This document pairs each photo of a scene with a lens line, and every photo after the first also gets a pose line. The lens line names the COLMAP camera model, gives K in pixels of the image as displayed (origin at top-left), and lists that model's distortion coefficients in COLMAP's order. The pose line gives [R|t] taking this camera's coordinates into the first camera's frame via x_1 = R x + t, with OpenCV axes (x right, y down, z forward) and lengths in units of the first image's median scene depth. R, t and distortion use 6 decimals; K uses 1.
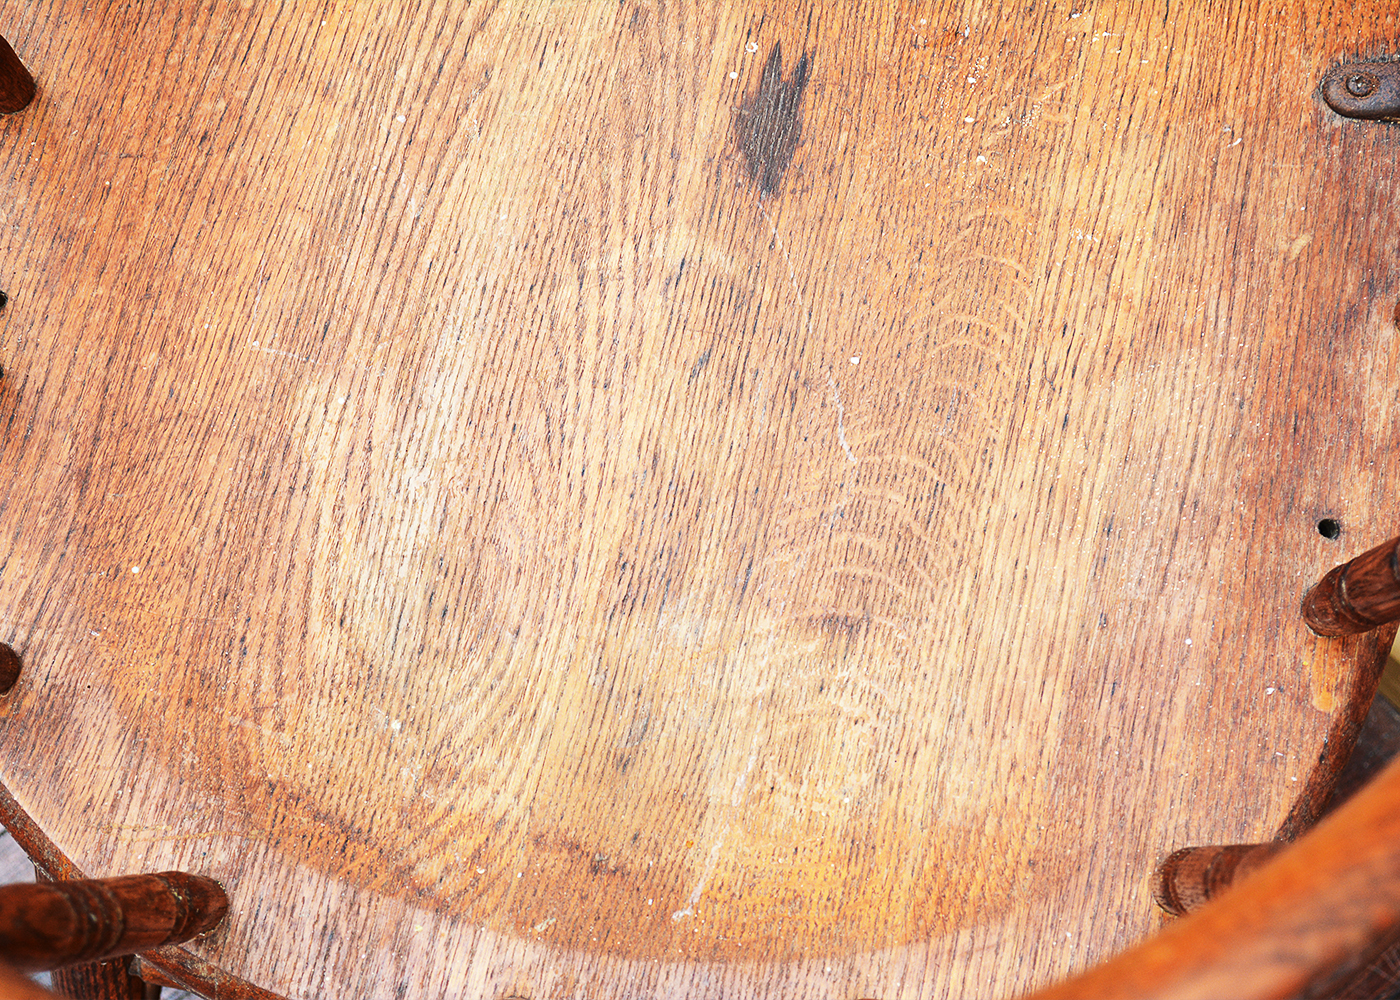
lens RADIAL K [[2779.6, 0, 700.0], [0, 2779.6, 500.0], [0, 0, 1]] dist [0.000546, 0.069328]
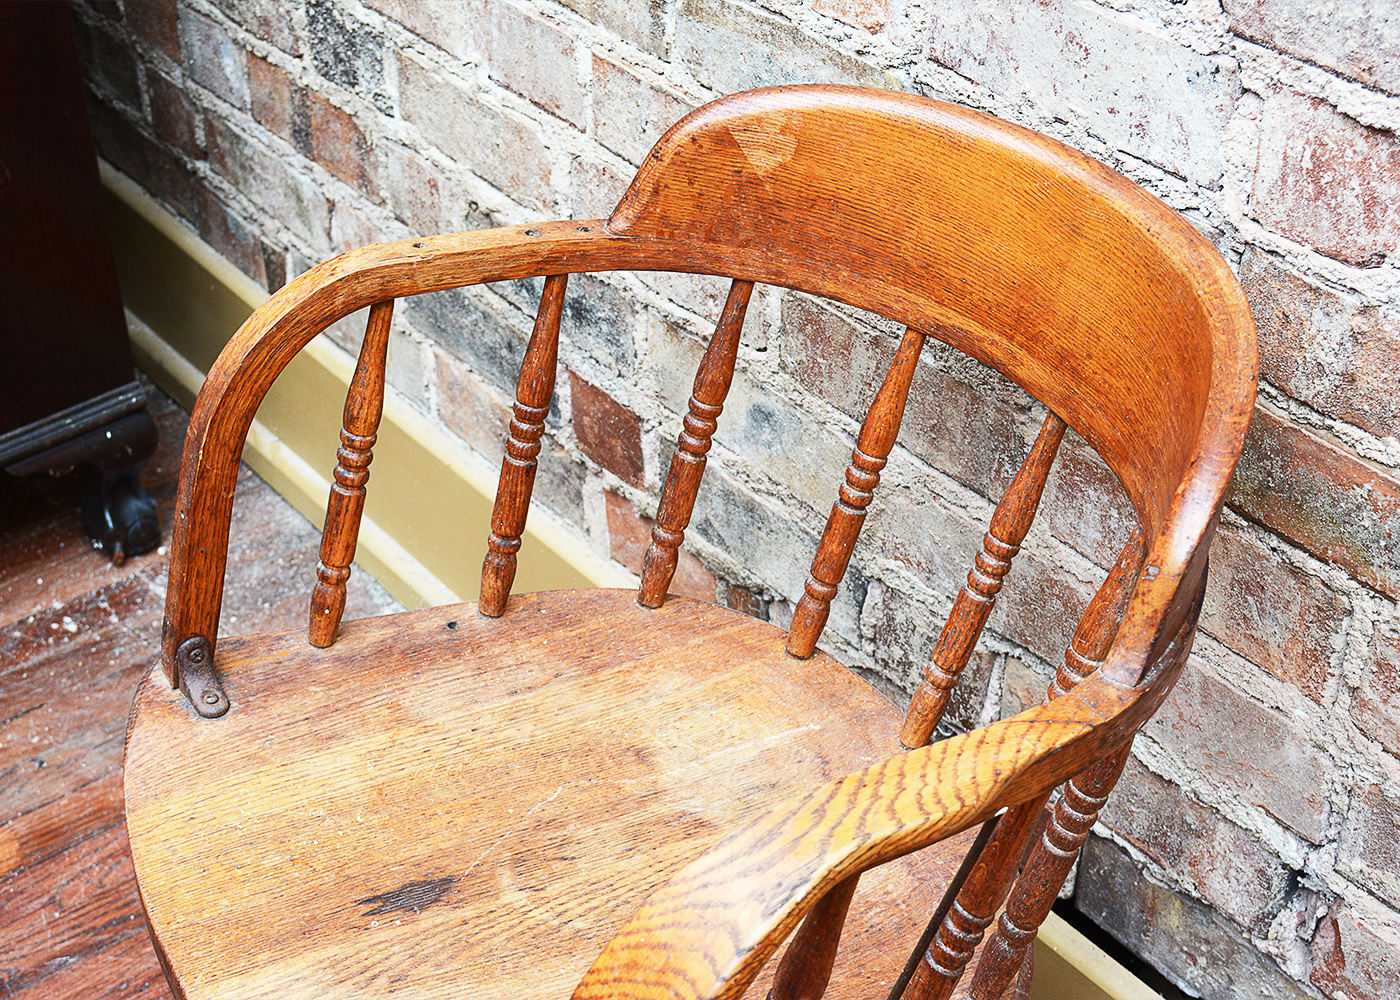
lens RADIAL K [[2285.4, 0, 700.0], [0, 2285.4, 500.0], [0, 0, 1]] dist [-0.017750, 0.049568]
pose [[-0.649256, -0.458800, 0.606605, -0.790680], [0.682472, 0.000601, 0.730911, -1.002934], [-0.335707, 0.888539, 0.312728, 0.332097]]
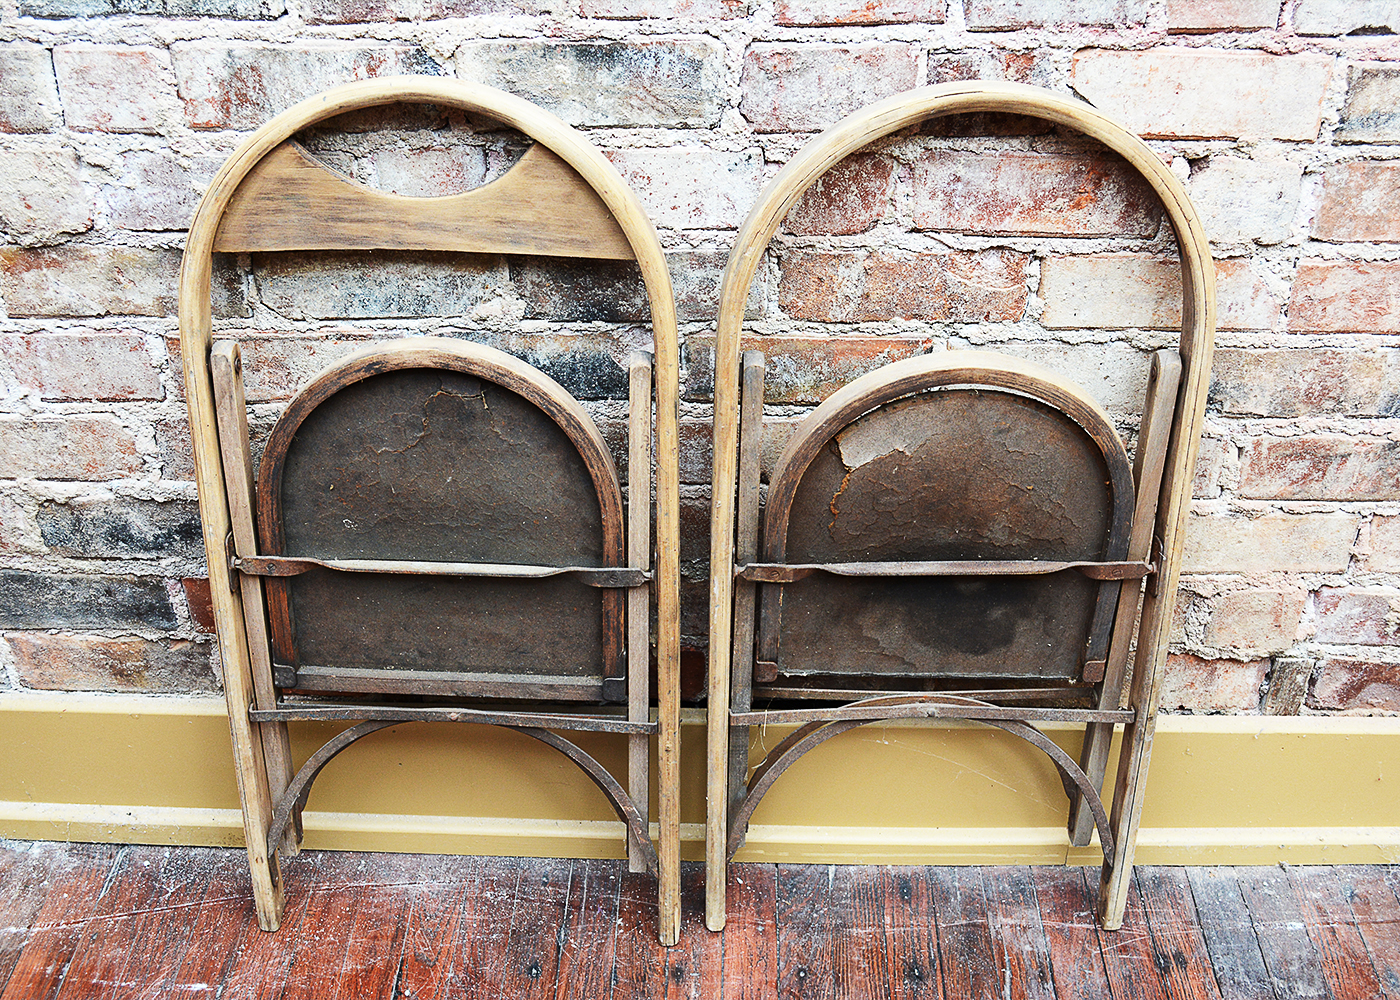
lens RADIAL K [[1528.8, 0, 700.0], [0, 1528.8, 500.0], [0, 0, 1]] dist [-0.059411, 0.000916]
pose [[-0.999564, -0.013285, -0.026356, -0.004404], [-0.023918, -0.158625, 0.987049, -1.347799], [-0.017294, 0.987250, 0.158238, 0.515266]]
